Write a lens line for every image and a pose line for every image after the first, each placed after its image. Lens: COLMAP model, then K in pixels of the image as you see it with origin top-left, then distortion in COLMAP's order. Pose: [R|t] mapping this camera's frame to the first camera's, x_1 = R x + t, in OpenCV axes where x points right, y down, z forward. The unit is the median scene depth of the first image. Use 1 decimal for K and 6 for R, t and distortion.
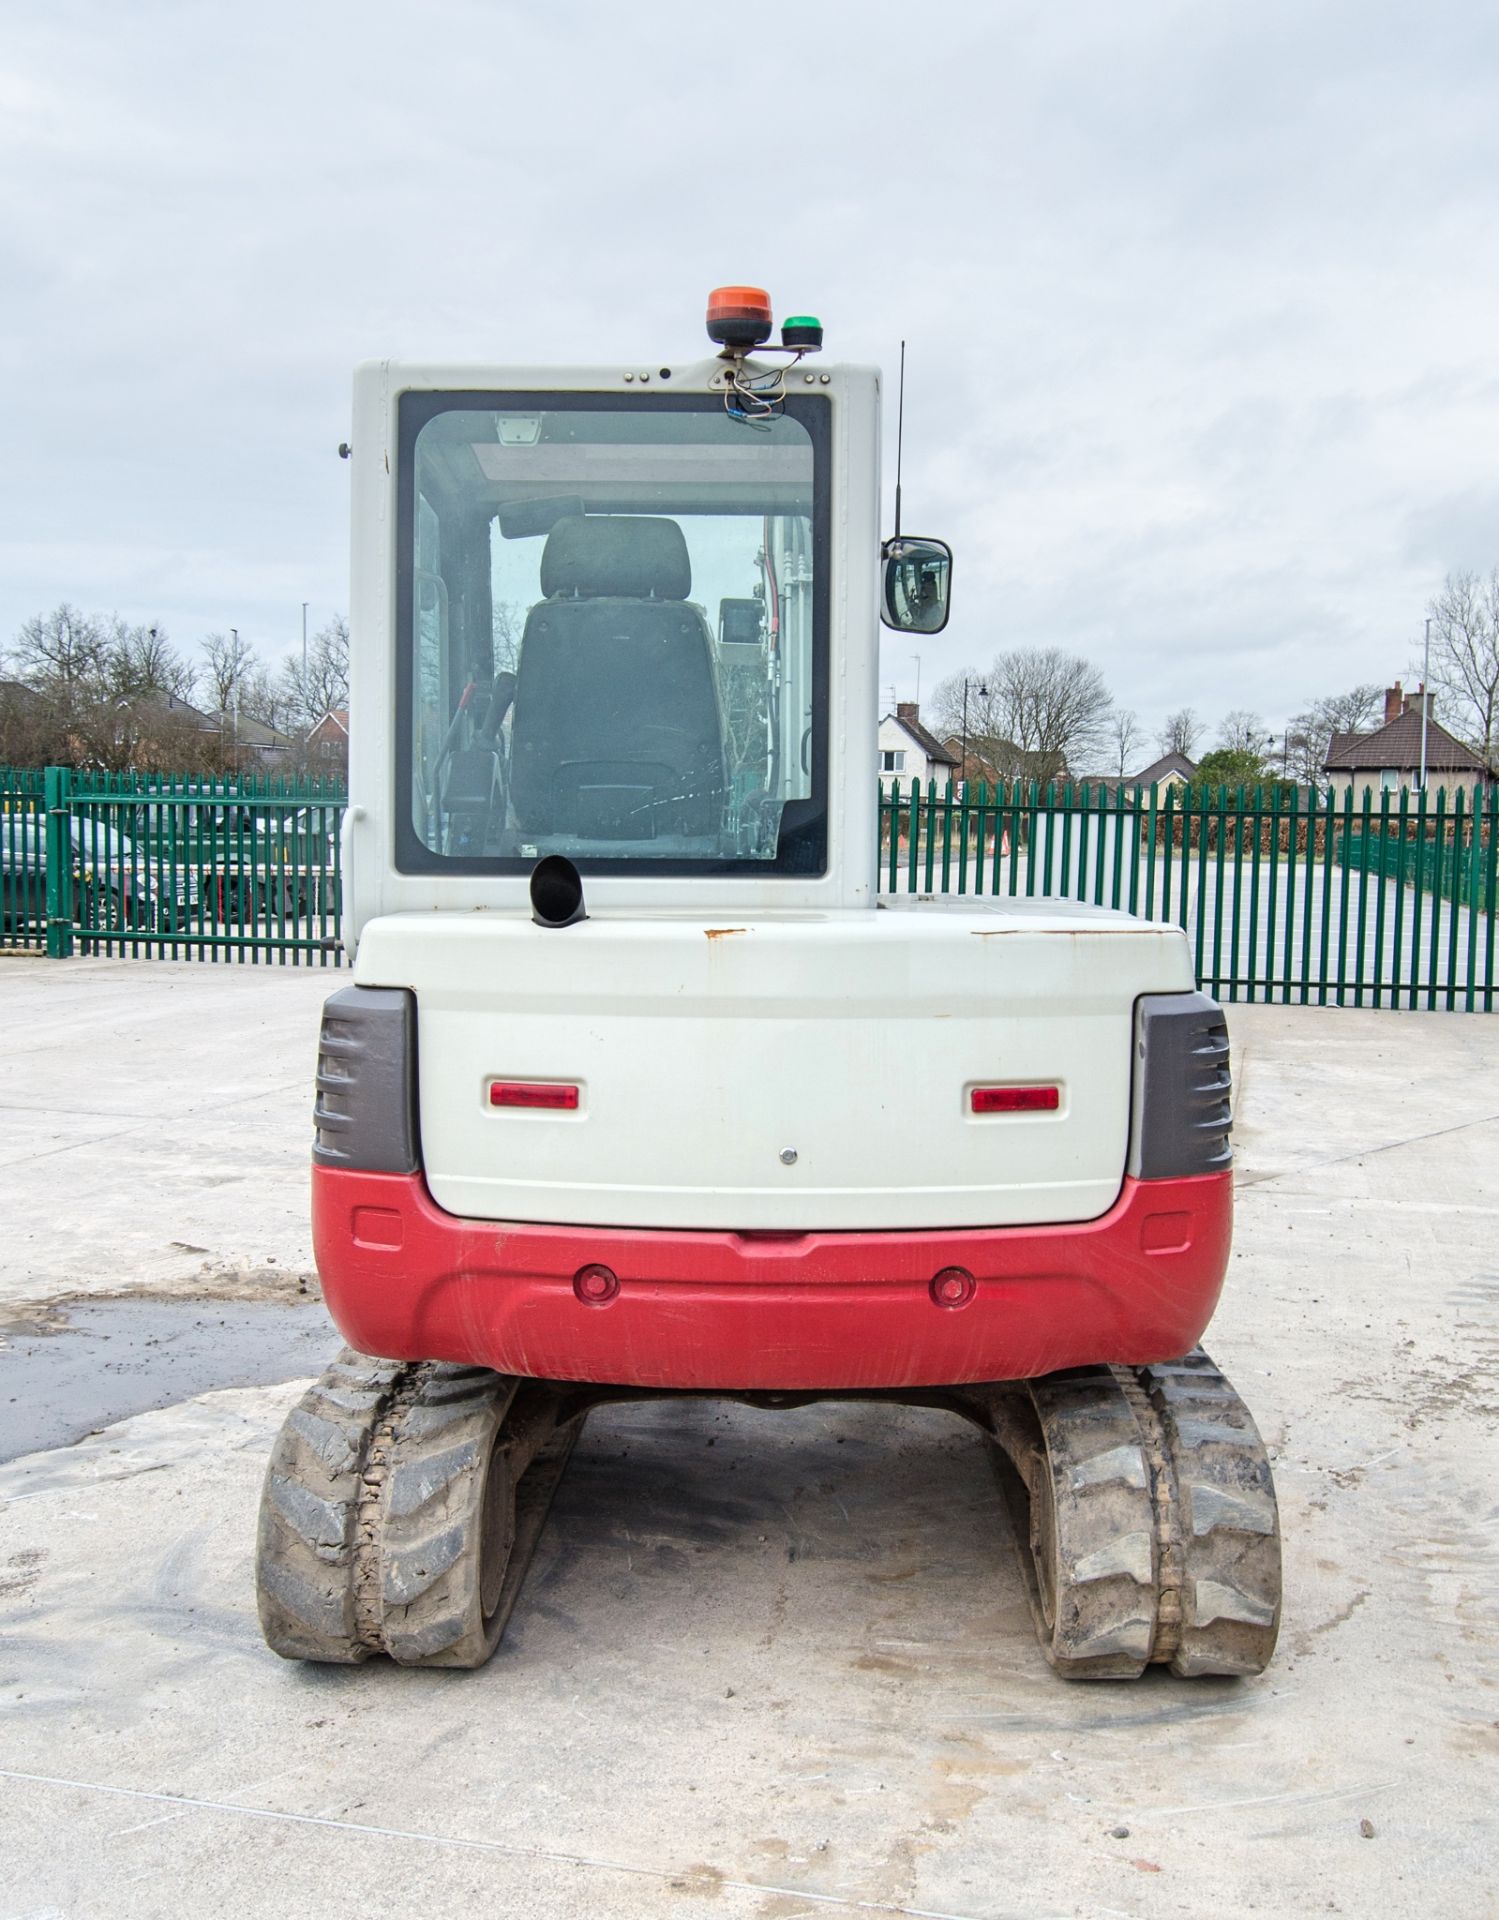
lens RADIAL K [[1889.7, 0, 793.5], [0, 1889.7, 978.8], [0, 0, 1]] dist [-0.002563, -0.012371]
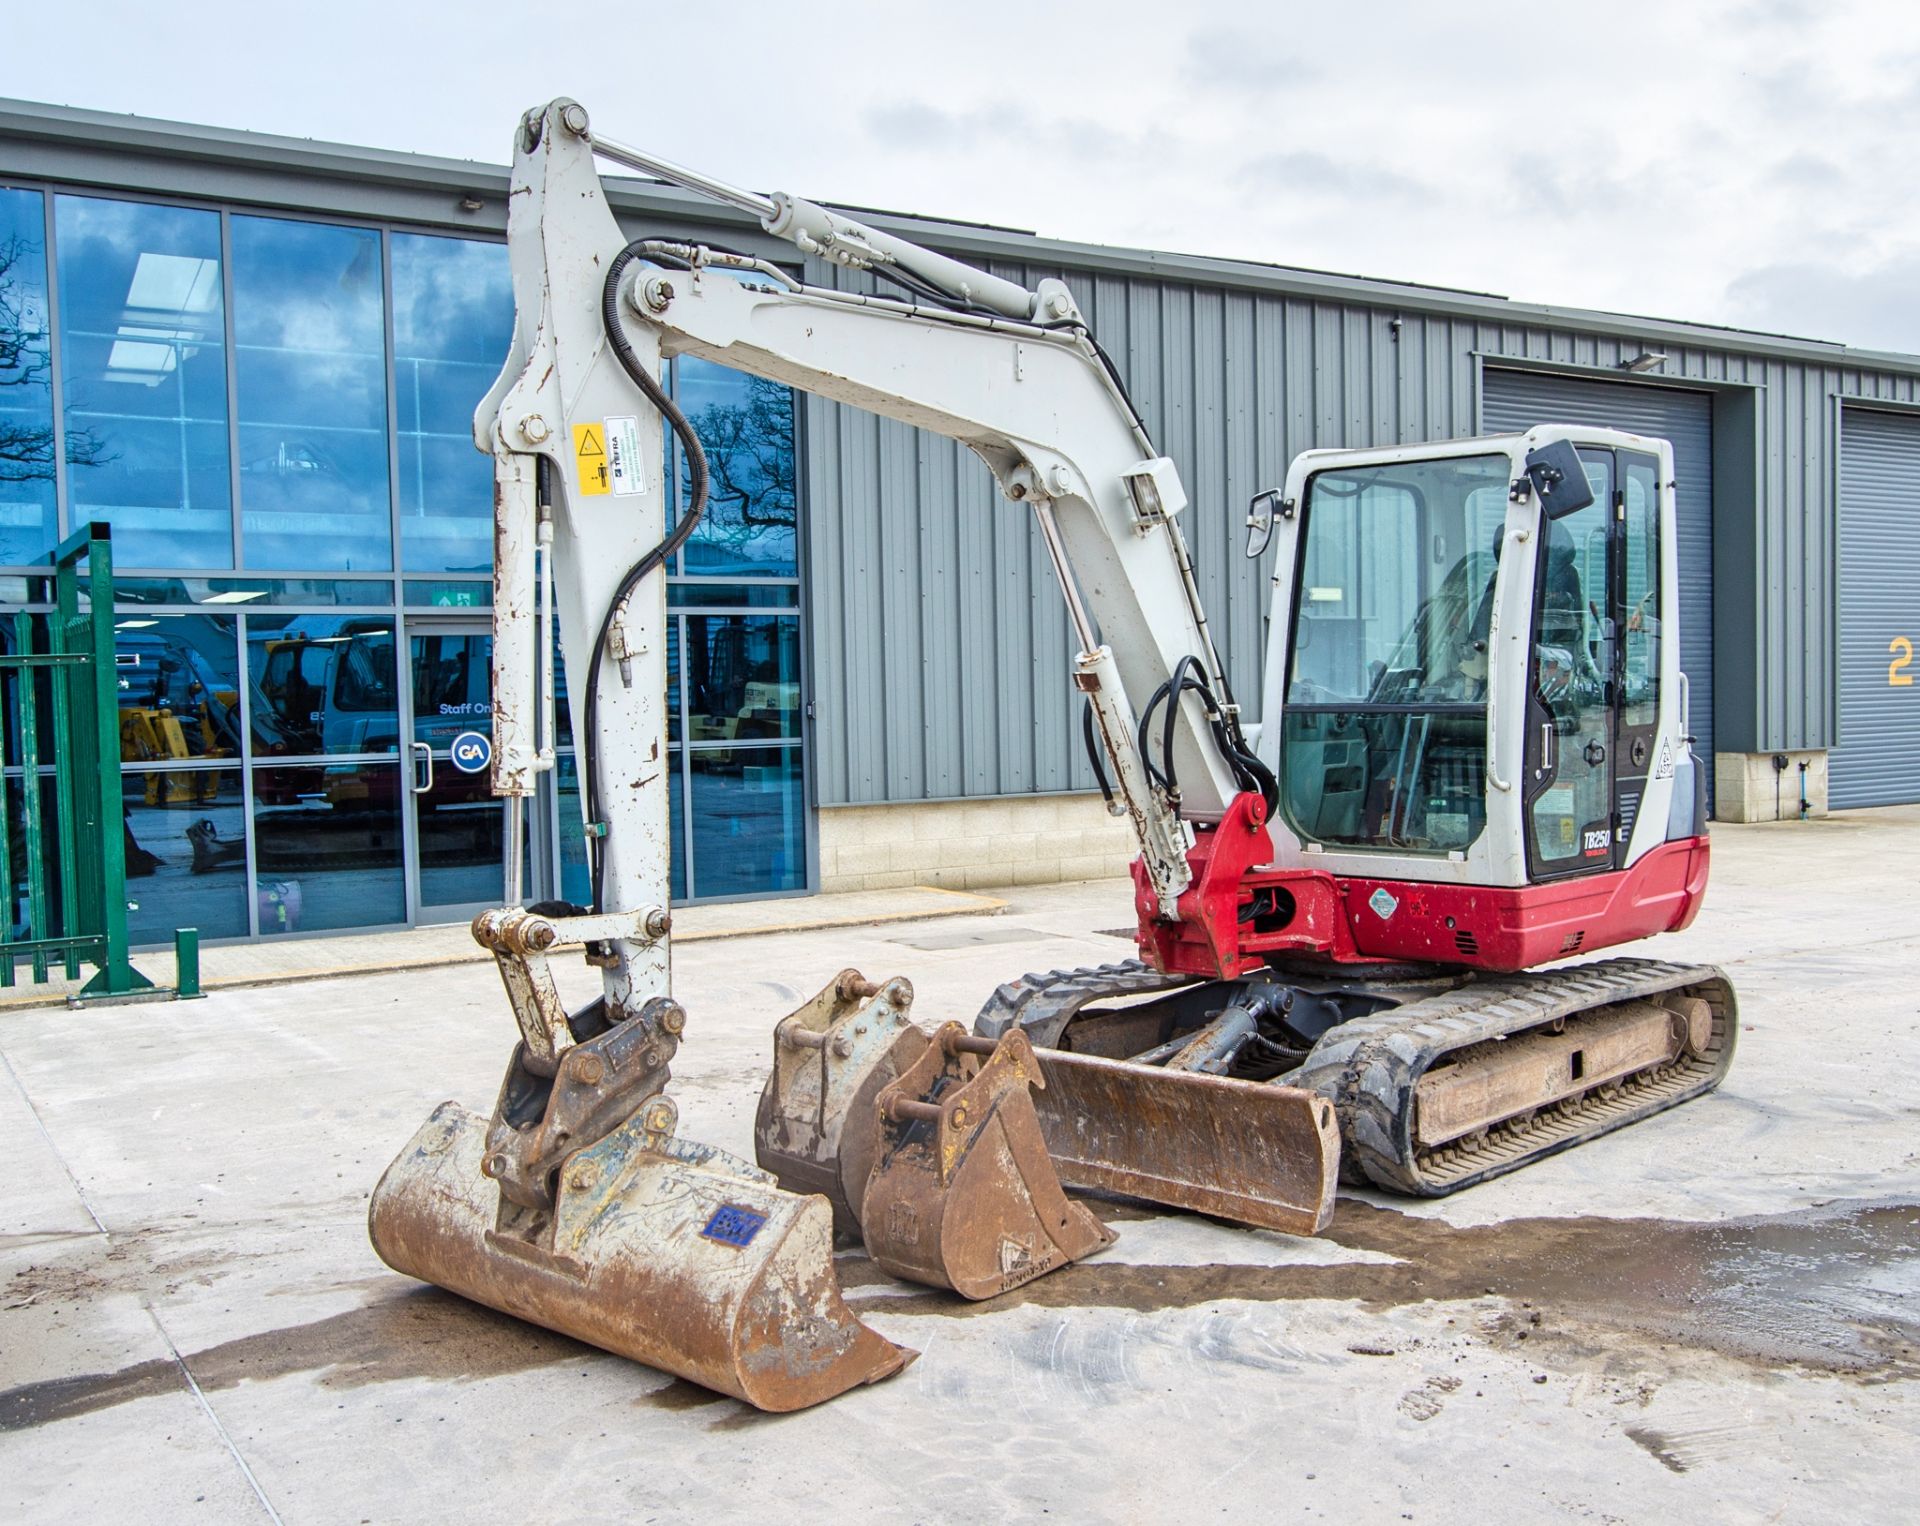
lens RADIAL K [[1858.0, 0, 1000.4], [0, 1858.0, 783.5], [0, 0, 1]] dist [-0.013705, -0.006940]
pose [[-0.727446, -0.035888, 0.685226, -0.690034], [0.059819, 0.991512, 0.115435, -0.158767], [-0.683553, 0.124962, -0.719124, 1.899655]]
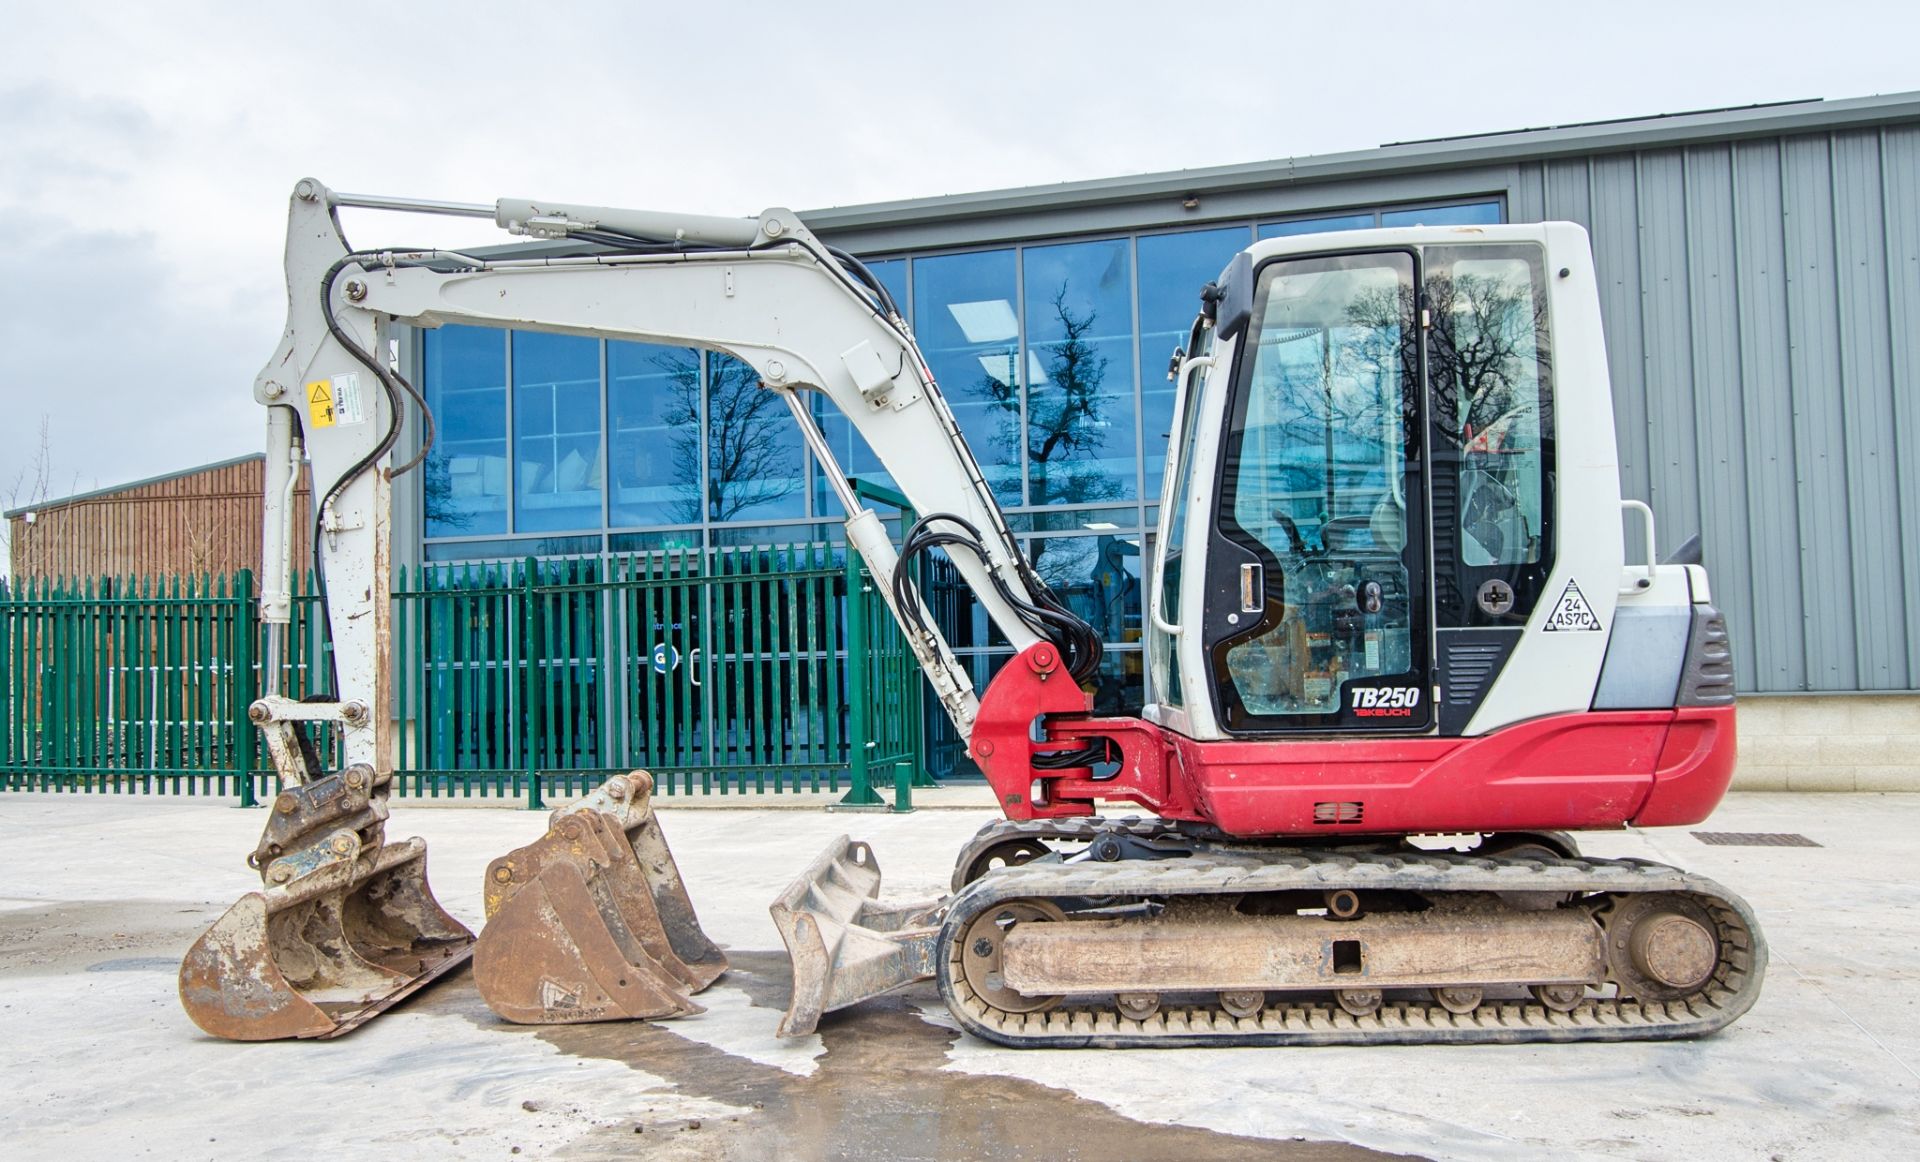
lens RADIAL K [[1580.3, 0, 960.0], [0, 1580.3, 581.0], [0, 0, 1]] dist [-0.002582, 0.003692]
pose [[0.028634, 0.031283, 0.999100, -1.035604], [0.100894, 0.994315, -0.034025, -0.021648], [-0.994485, 0.101778, 0.025315, 0.996851]]
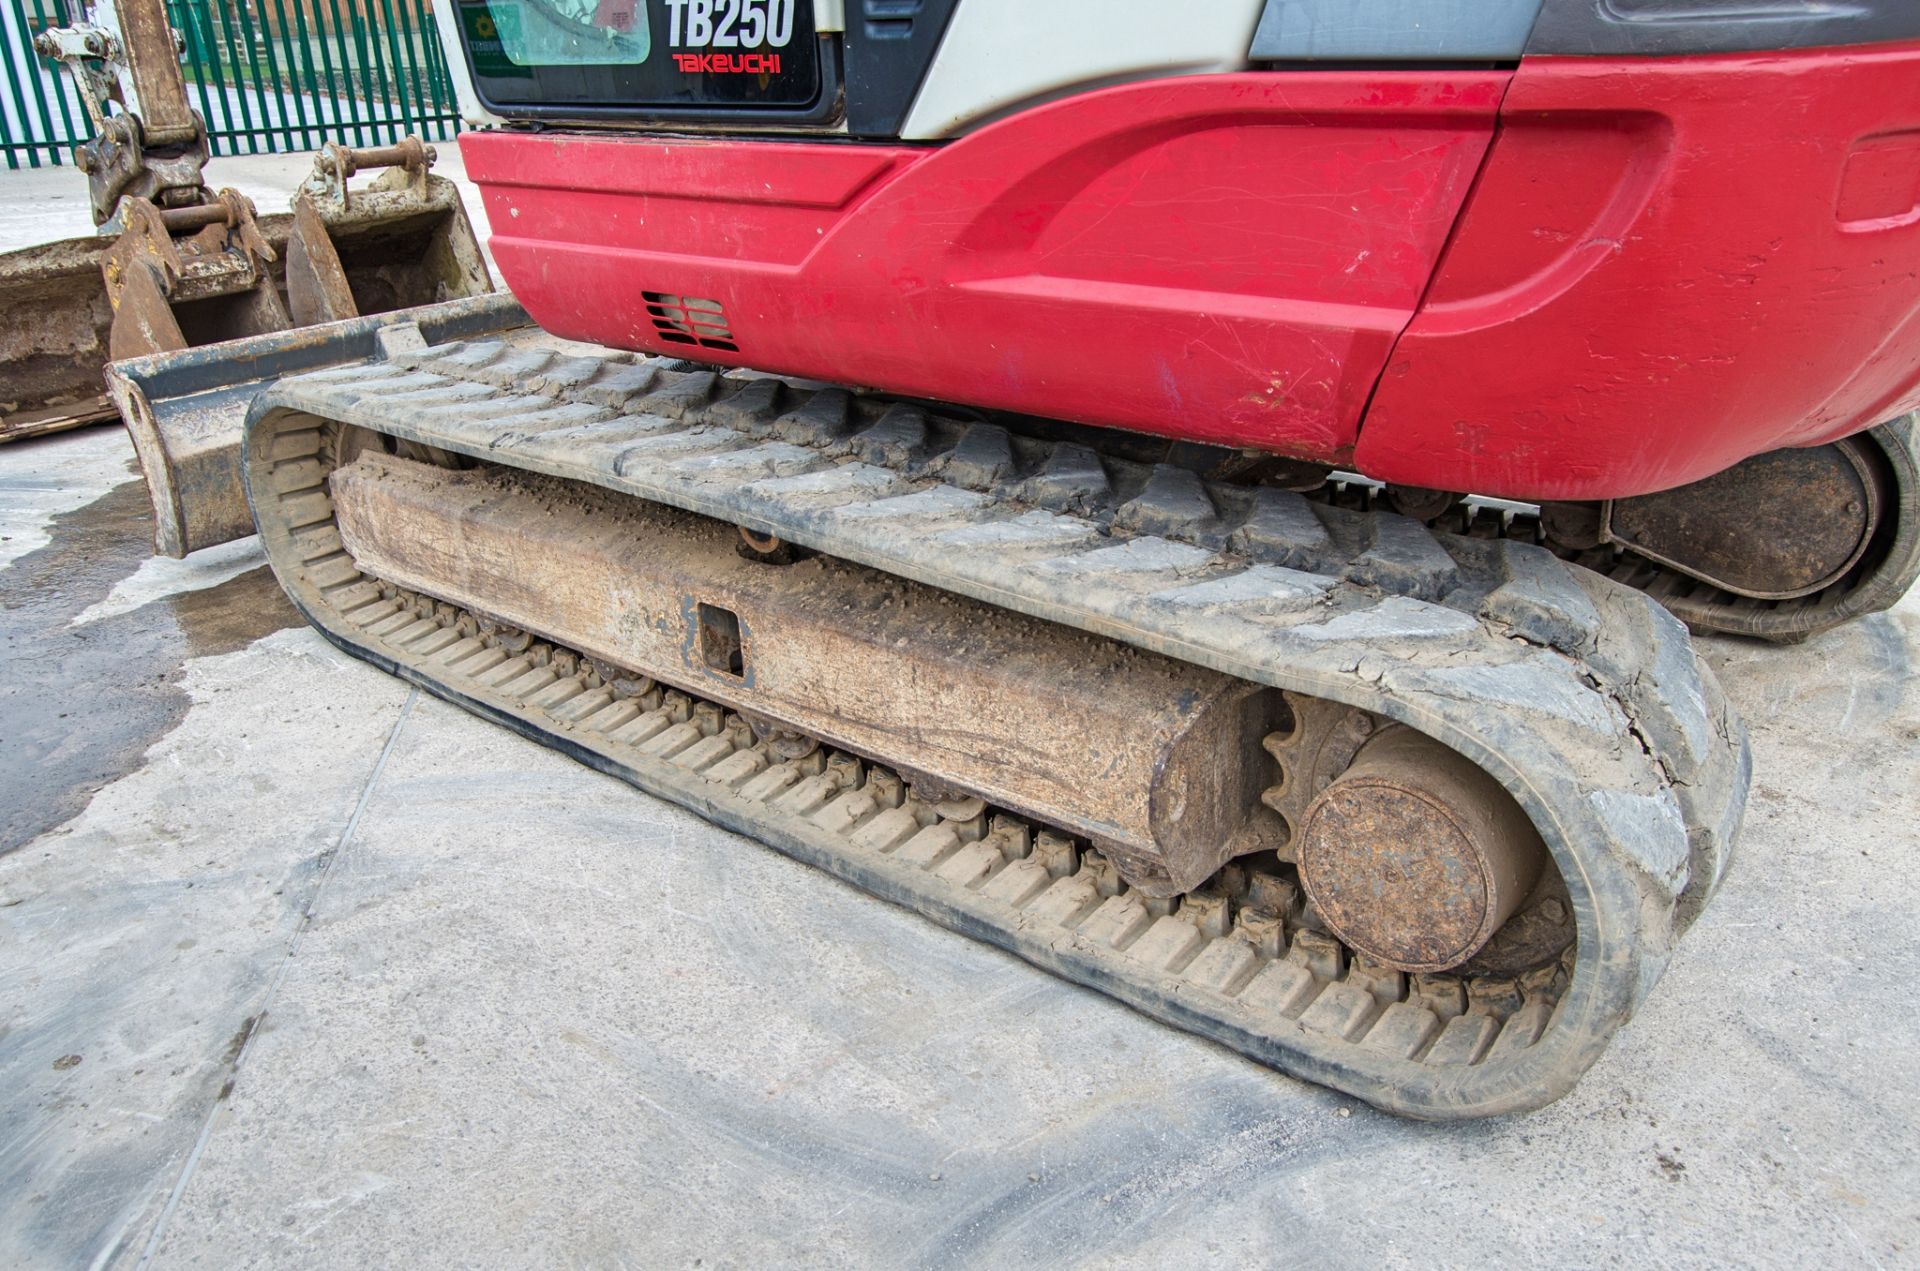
lens RADIAL K [[1465.4, 0, 977.4], [0, 1465.4, 647.6], [0, 0, 1]] dist [-0.013181, 0.010433]
pose [[0.626101, -0.340753, 0.701345, -0.373633], [0.102522, 0.927624, 0.359170, 0.052755], [-0.772972, -0.152973, 0.615721, 0.555461]]
